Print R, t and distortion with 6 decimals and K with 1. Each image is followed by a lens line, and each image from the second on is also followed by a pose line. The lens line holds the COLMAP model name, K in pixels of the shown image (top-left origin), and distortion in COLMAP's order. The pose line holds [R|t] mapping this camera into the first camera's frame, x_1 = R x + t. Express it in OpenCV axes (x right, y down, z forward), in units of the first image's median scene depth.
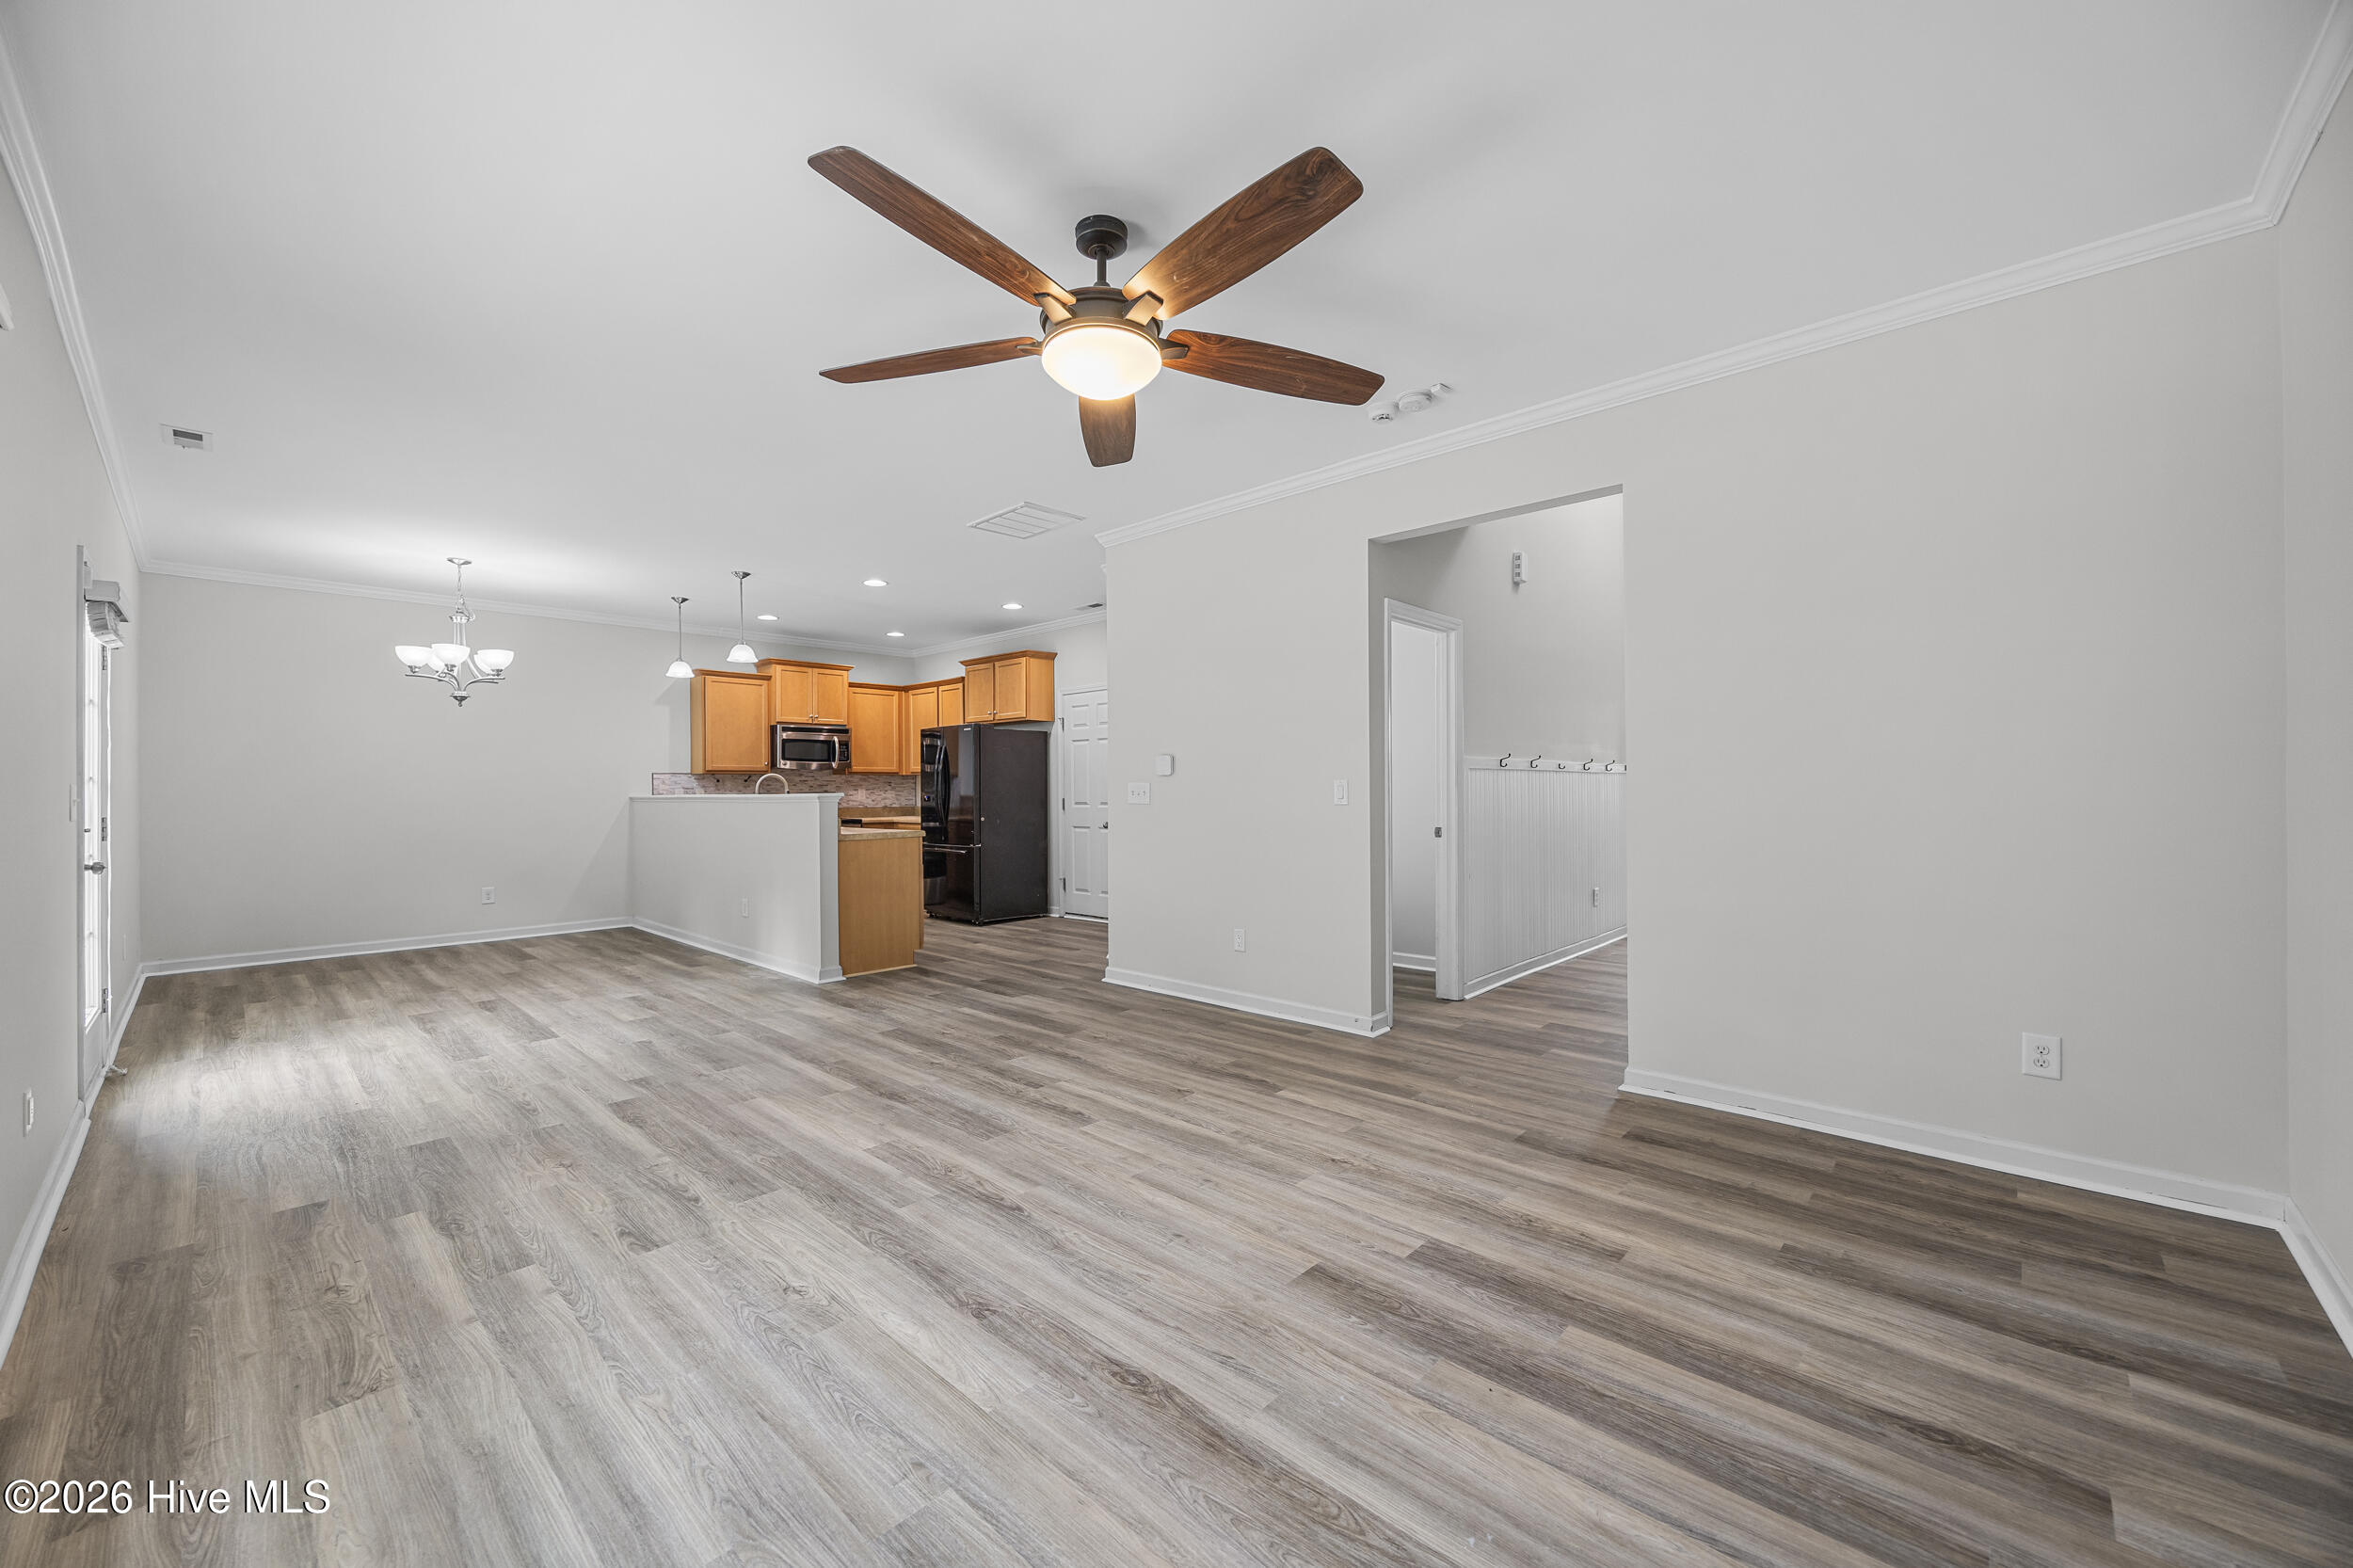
lens RADIAL K [[900.3, 0, 1176.0], [0, 900.3, 771.0], [0, 0, 1]] dist [-0.001380, -0.000123]
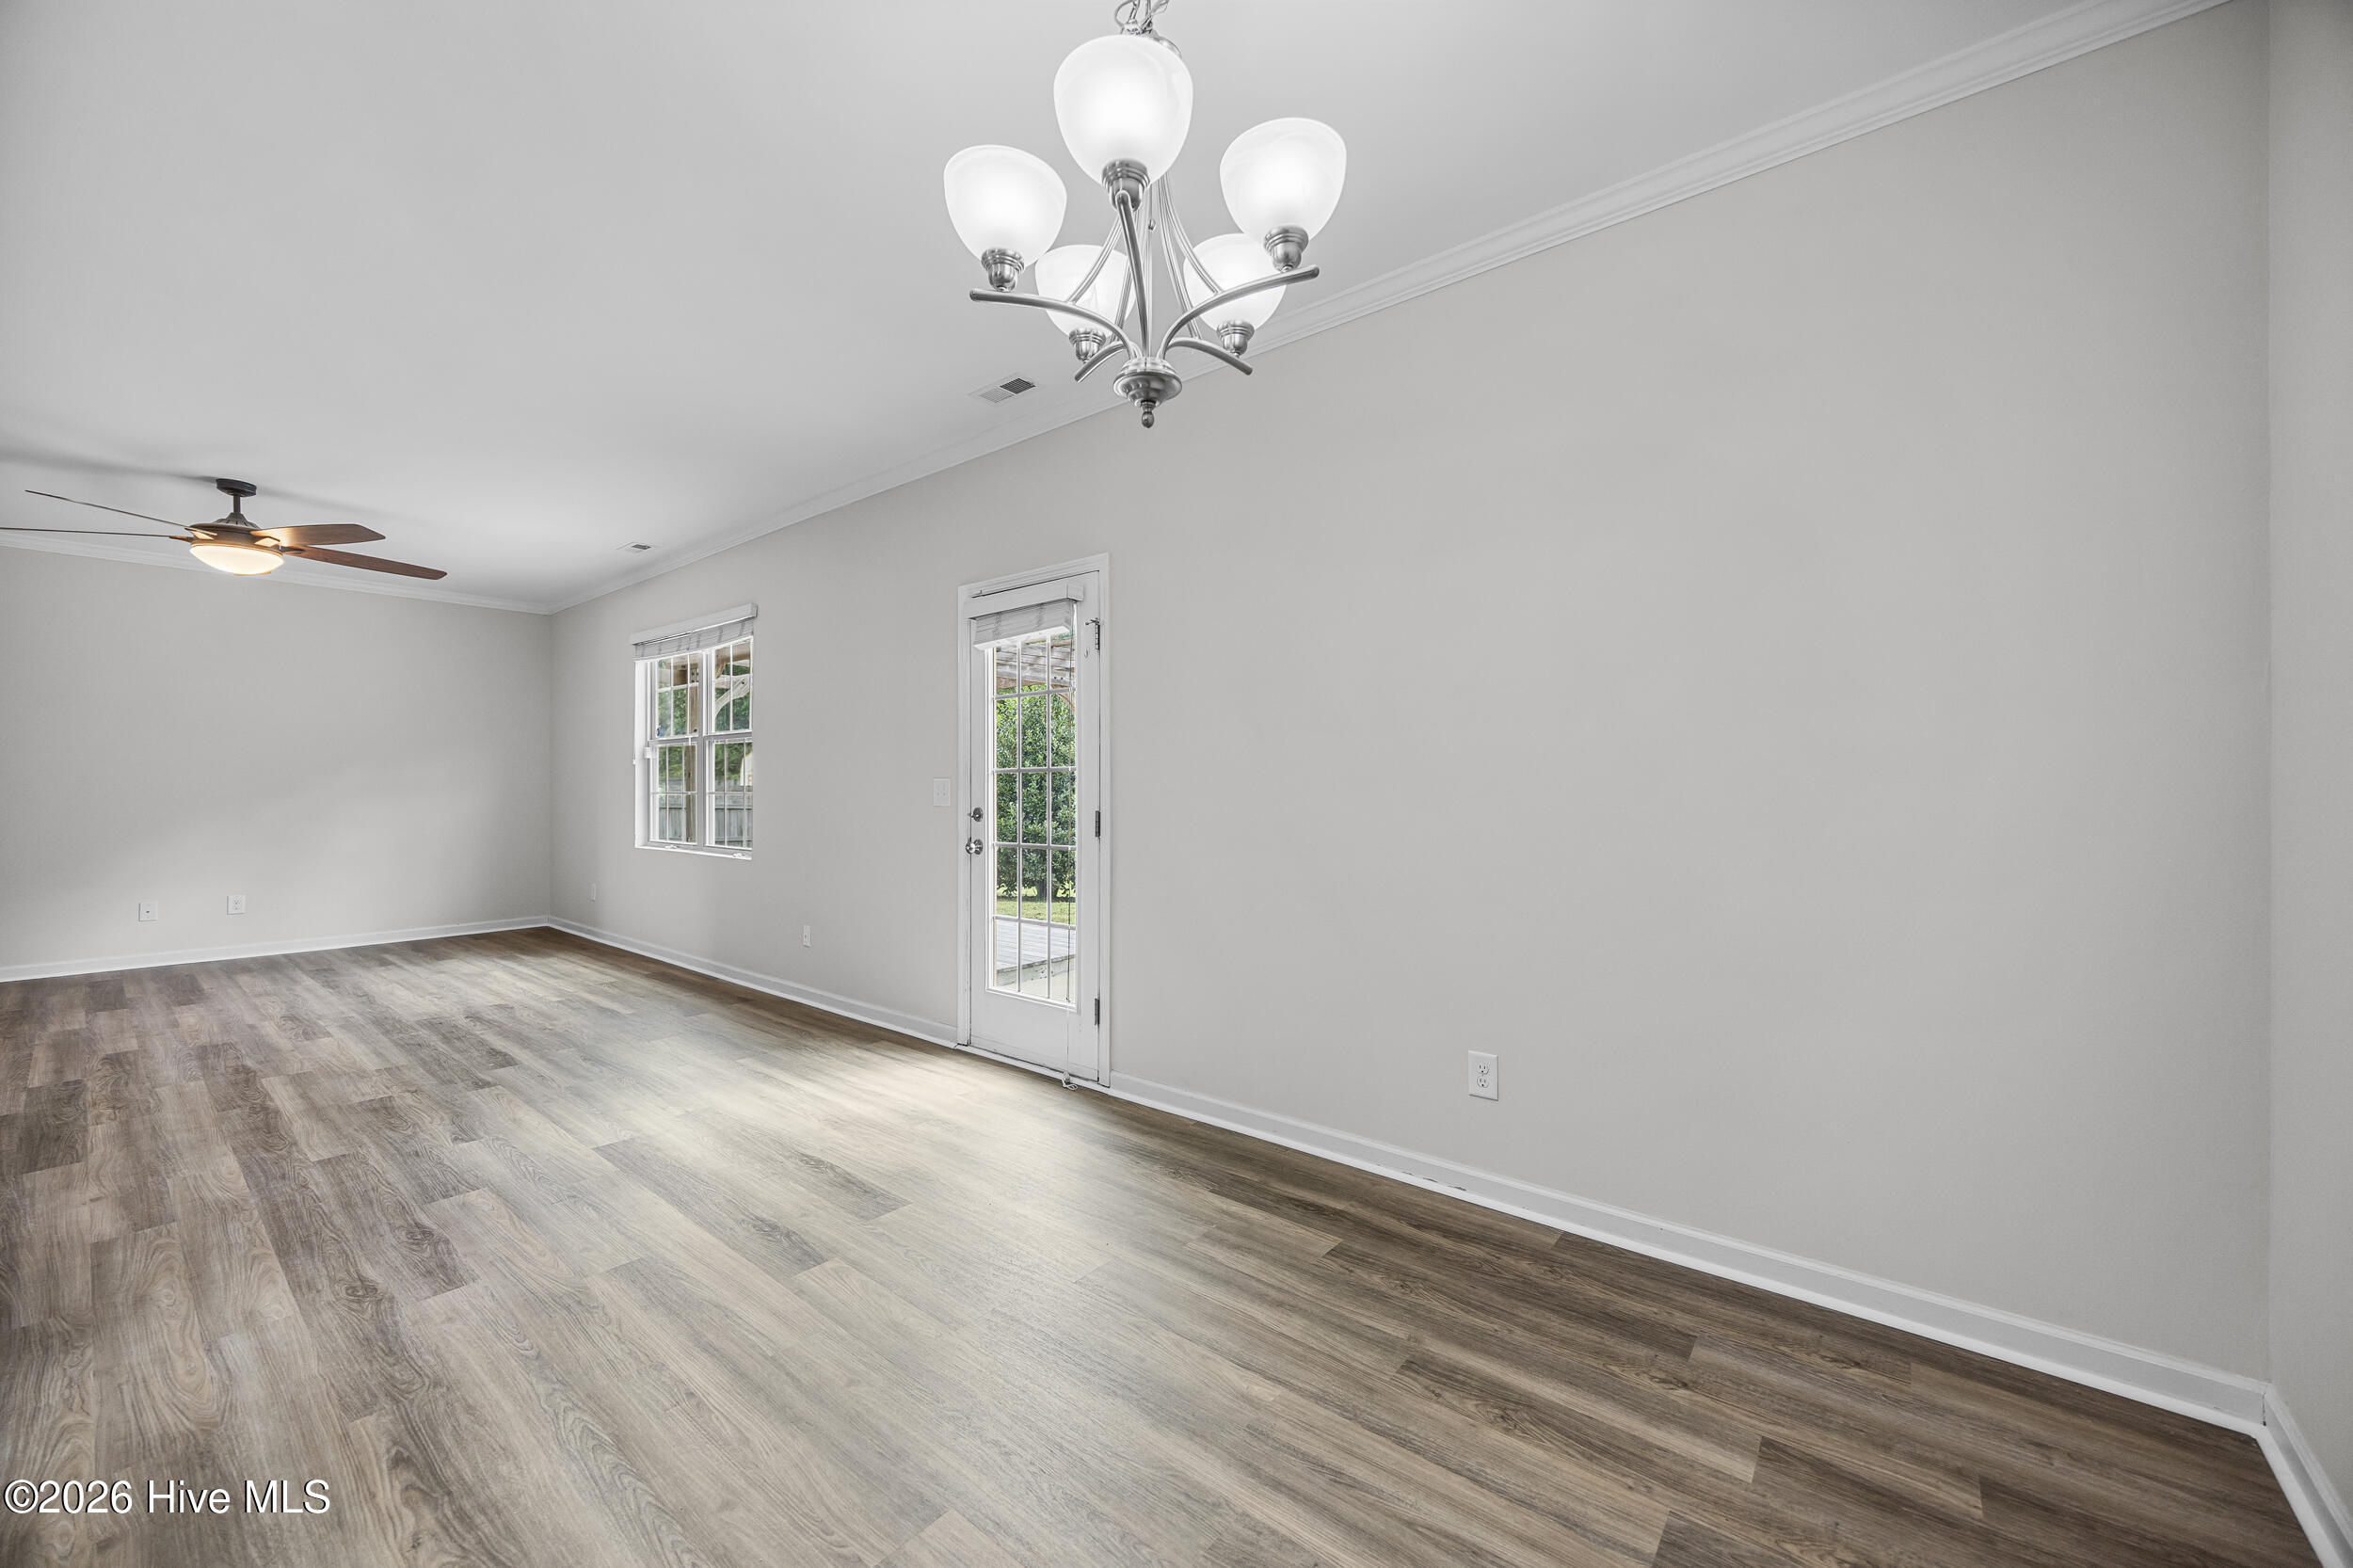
lens RADIAL K [[900.3, 0, 1186.3], [0, 900.3, 775.5], [0, 0, 1]] dist [-0.001380, -0.000123]
pose [[-0.997590, 0.005372, -0.069173, -1.229105], [0.007785, 0.999369, -0.034660, 0.046389], [0.068943, -0.035115, -0.997002, 1.939717]]
